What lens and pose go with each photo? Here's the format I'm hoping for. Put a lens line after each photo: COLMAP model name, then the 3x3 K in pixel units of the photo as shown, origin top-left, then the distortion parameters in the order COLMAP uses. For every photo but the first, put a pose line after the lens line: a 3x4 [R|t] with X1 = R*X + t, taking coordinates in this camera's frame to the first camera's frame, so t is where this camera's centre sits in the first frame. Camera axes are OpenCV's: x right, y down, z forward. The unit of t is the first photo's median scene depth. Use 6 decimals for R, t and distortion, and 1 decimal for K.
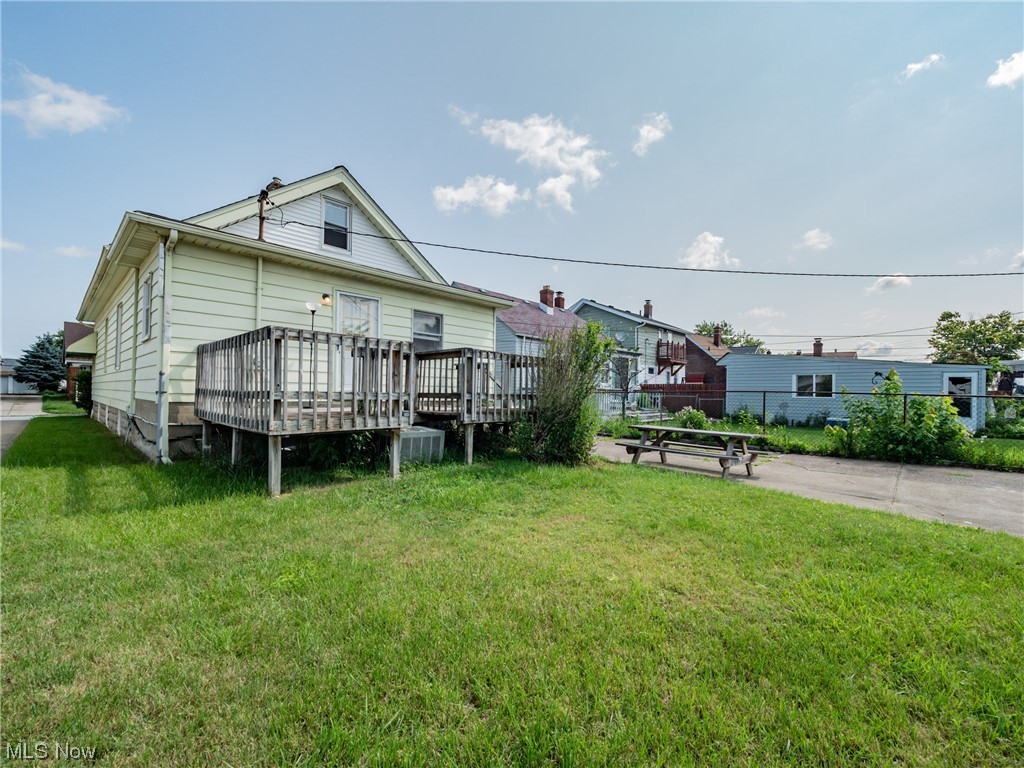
lens RADIAL K [[445.9, 0, 519.6], [0, 445.9, 388.5], [0, 0, 1]] dist [-0.005953, -0.002276]
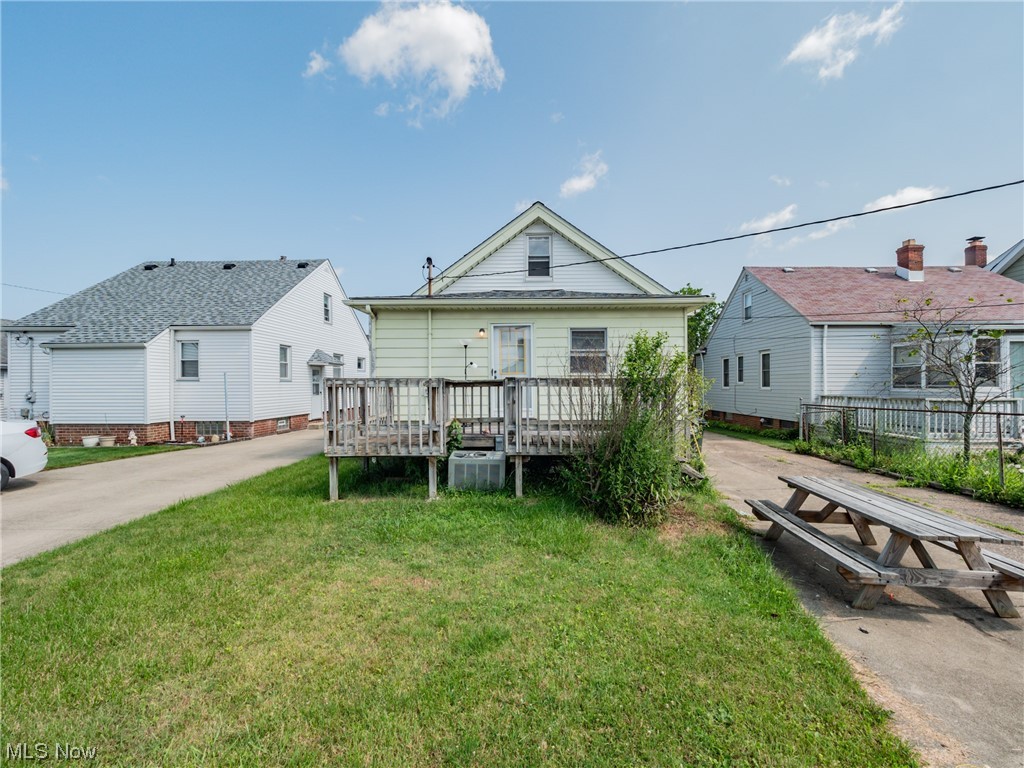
lens RADIAL K [[445.9, 0, 513.9], [0, 445.9, 386.0], [0, 0, 1]] dist [-0.005953, -0.002276]
pose [[0.661204, -0.020189, -0.749934, 0.491592], [0.023387, 0.999707, -0.006293, -0.052219], [0.749841, -0.013378, 0.661483, 0.289850]]
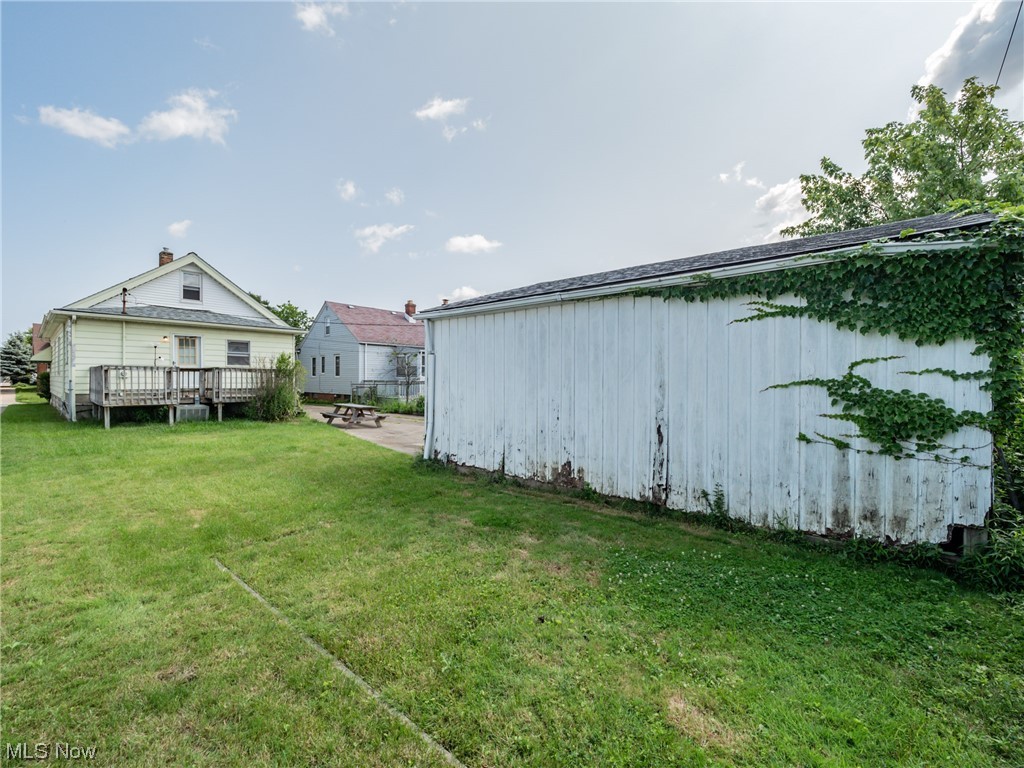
lens RADIAL K [[445.9, 0, 519.8], [0, 445.9, 384.5], [0, 0, 1]] dist [-0.005953, -0.002276]
pose [[0.999553, -0.009613, 0.028297, 1.022044], [0.008956, 0.999690, 0.023248, -0.035793], [-0.028512, -0.022984, 0.999329, -0.942793]]
